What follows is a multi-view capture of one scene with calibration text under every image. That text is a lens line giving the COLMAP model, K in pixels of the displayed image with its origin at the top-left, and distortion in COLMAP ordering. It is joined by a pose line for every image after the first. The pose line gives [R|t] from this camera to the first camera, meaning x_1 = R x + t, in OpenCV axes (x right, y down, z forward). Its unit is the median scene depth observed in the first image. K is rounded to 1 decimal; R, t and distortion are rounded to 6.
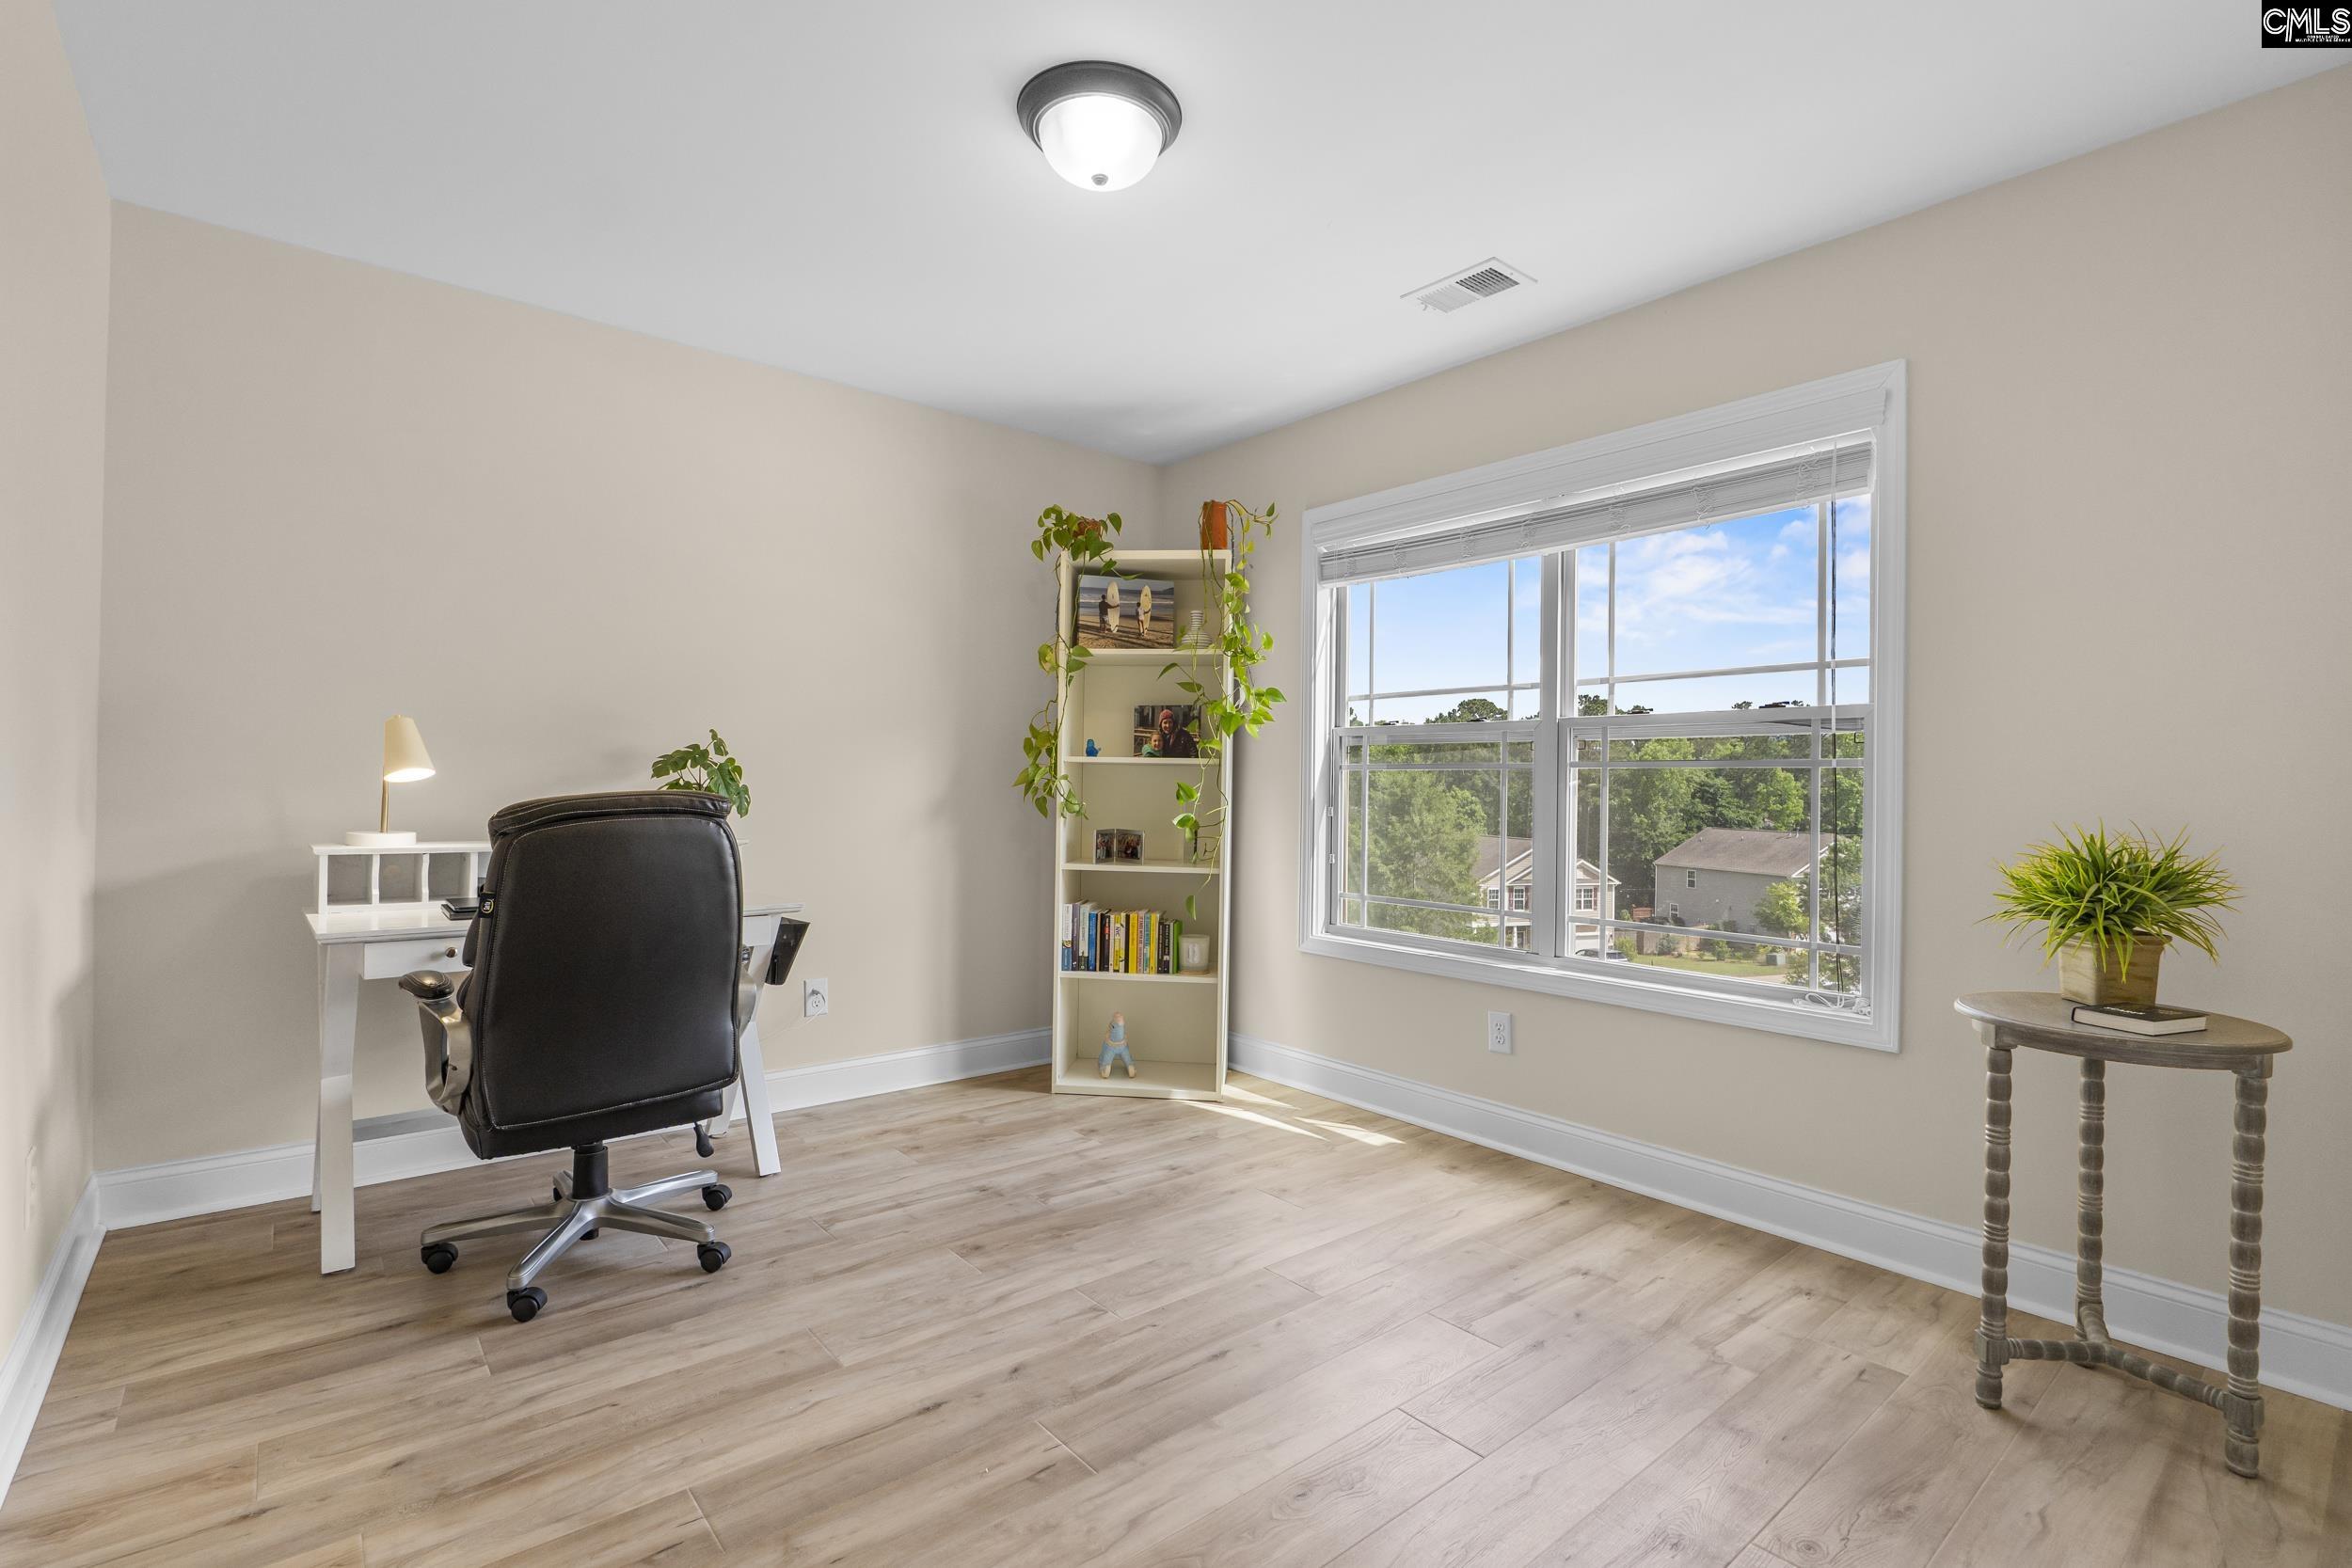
lens RADIAL K [[1079.3, 0, 1179.3], [0, 1079.3, 779.3], [0, 0, 1]] dist [-0.014815, -0.000366]
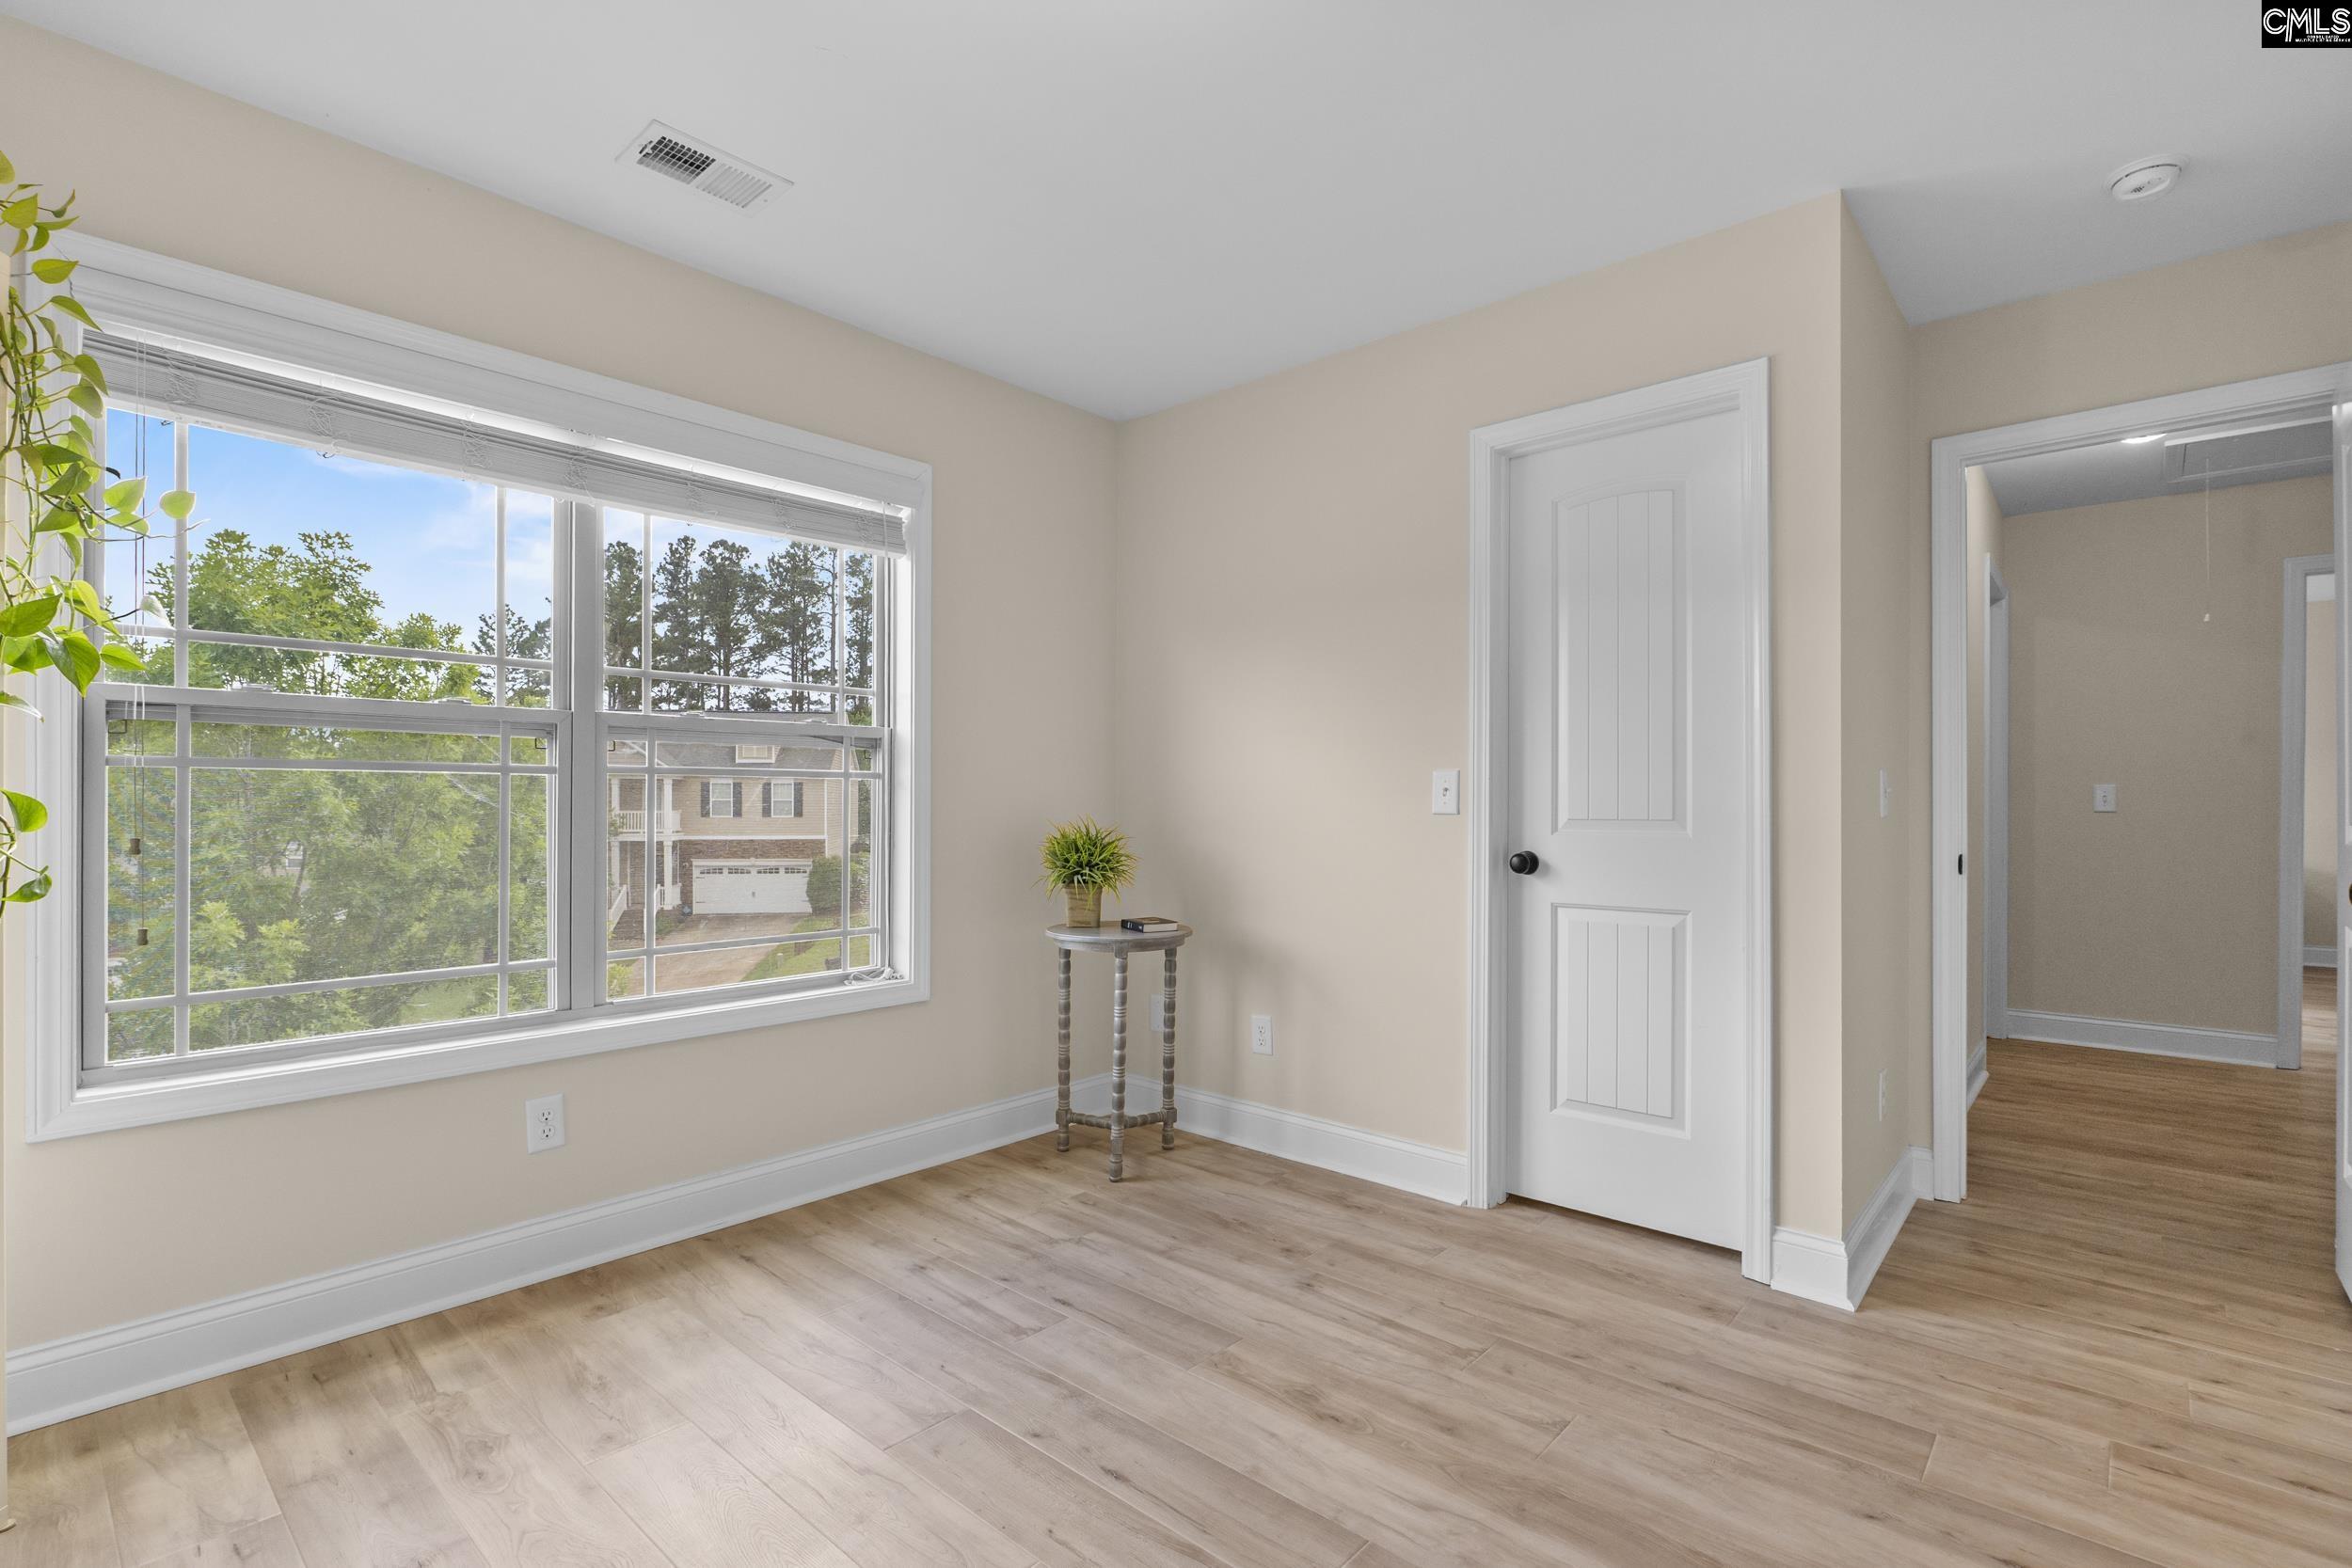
lens RADIAL K [[1079.3, 0, 1178.3], [0, 1079.3, 794.9], [0, 0, 1]] dist [-0.014815, -0.000366]
pose [[-0.146554, -0.014076, 0.989103, -0.665107], [-0.015420, 0.999810, 0.011944, -0.014377], [-0.989083, -0.013501, -0.146743, 0.890484]]
